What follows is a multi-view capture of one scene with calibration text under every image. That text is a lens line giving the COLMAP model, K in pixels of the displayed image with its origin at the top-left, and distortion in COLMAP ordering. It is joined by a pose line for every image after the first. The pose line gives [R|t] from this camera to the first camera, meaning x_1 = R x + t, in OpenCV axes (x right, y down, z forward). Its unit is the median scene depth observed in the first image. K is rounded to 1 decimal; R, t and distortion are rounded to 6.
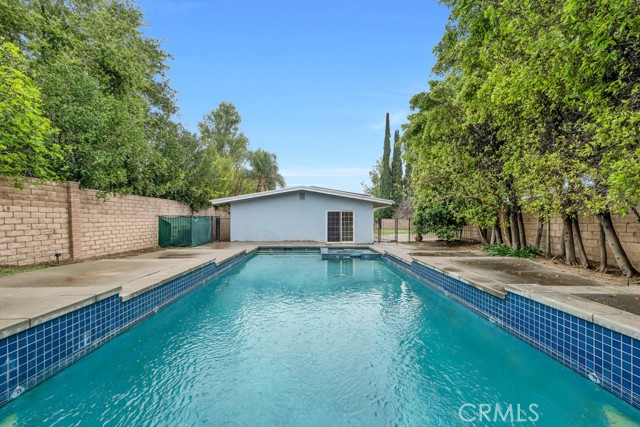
lens RADIAL K [[273.1, 0, 320.0], [0, 273.1, 213.5], [0, 0, 1]] dist [0.003721, 0.000513]
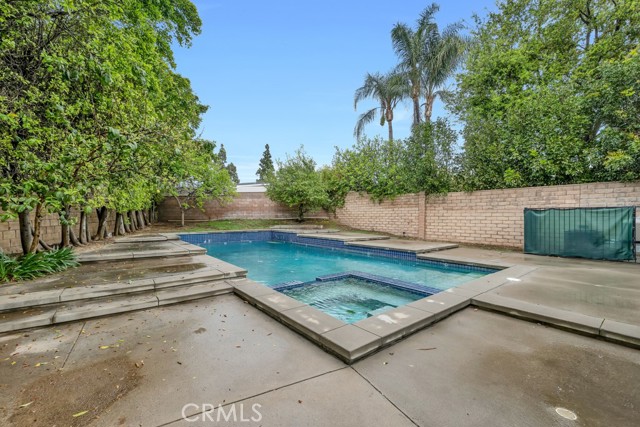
lens RADIAL K [[273.1, 0, 320.0], [0, 273.1, 213.5], [0, 0, 1]] dist [0.003721, 0.000513]
pose [[-0.806699, -0.002130, -0.590958, 0.262325], [0.011567, 0.999745, -0.019393, 0.019115], [0.590849, -0.022480, -0.806469, 0.896514]]
